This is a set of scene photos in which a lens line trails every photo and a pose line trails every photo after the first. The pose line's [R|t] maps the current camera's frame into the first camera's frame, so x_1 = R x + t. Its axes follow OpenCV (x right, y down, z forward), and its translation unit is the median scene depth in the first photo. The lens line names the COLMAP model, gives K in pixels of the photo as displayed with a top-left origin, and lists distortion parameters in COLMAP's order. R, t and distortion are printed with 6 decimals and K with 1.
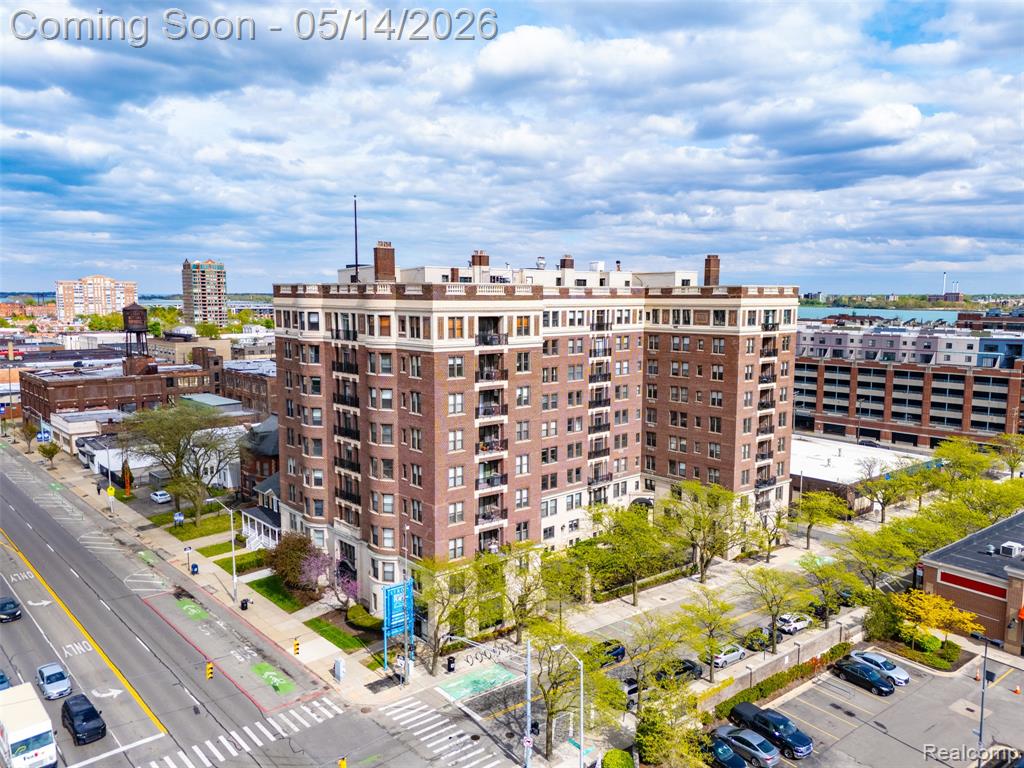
lens RADIAL K [[752.1, 0, 507.2], [0, 752.1, 386.4], [0, 0, 1]] dist [0.045026, 0.002114]
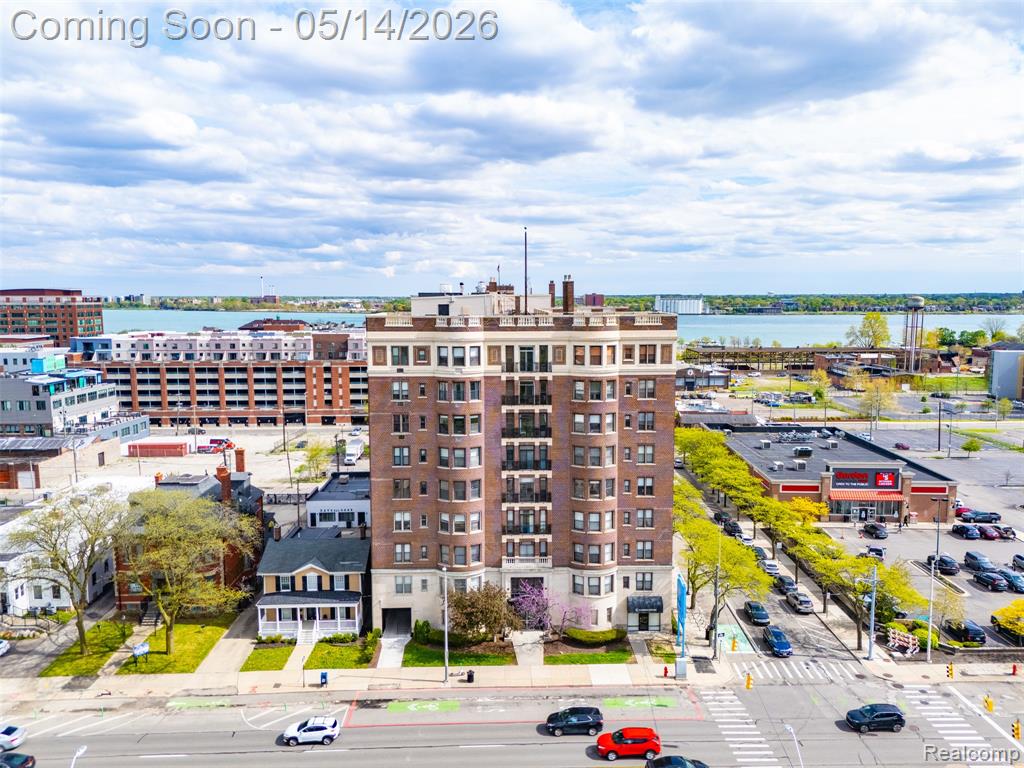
lens RADIAL K [[750.9, 0, 514.9], [0, 750.9, 383.0], [0, 0, 1]] dist [0.076901, -0.074354]
pose [[0.649859, -0.093611, 0.754268, -0.742693], [0.098559, 0.994386, 0.038496, -0.066504], [-0.753637, 0.049323, 0.655437, 0.277785]]
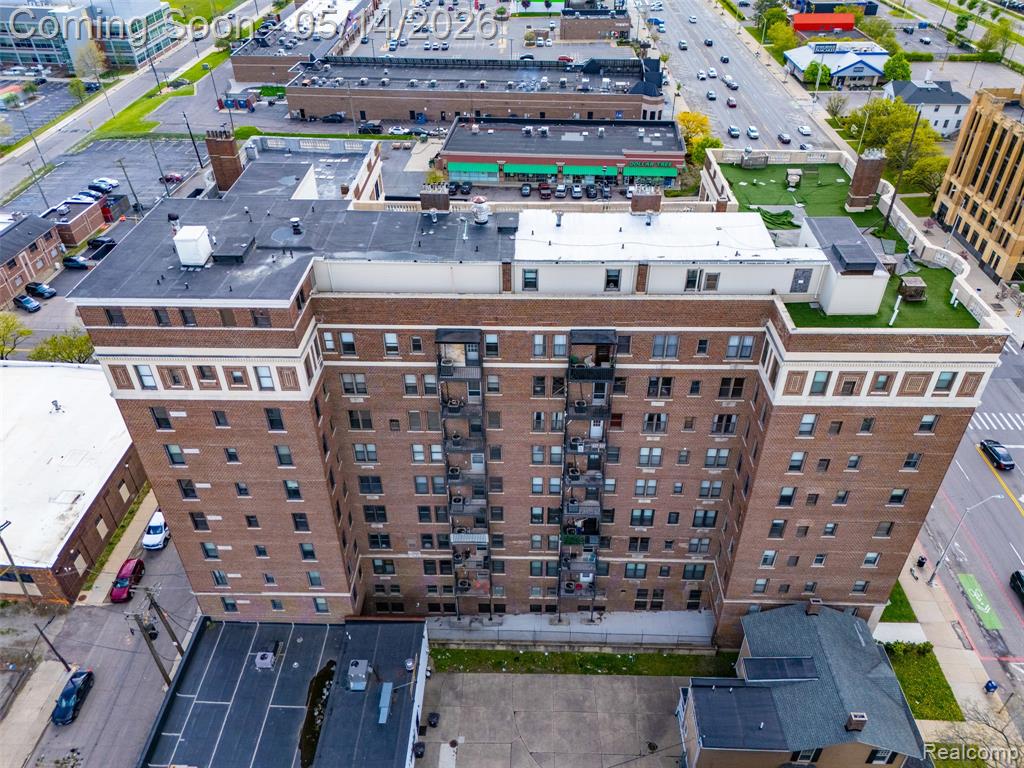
lens RADIAL K [[750.9, 0, 514.9], [0, 750.9, 383.0], [0, 0, 1]] dist [0.076901, -0.074354]
pose [[-0.724067, -0.411447, 0.553568, -0.321500], [0.087407, 0.741380, 0.665369, -0.429087], [-0.684168, 0.530158, -0.500846, 1.325513]]
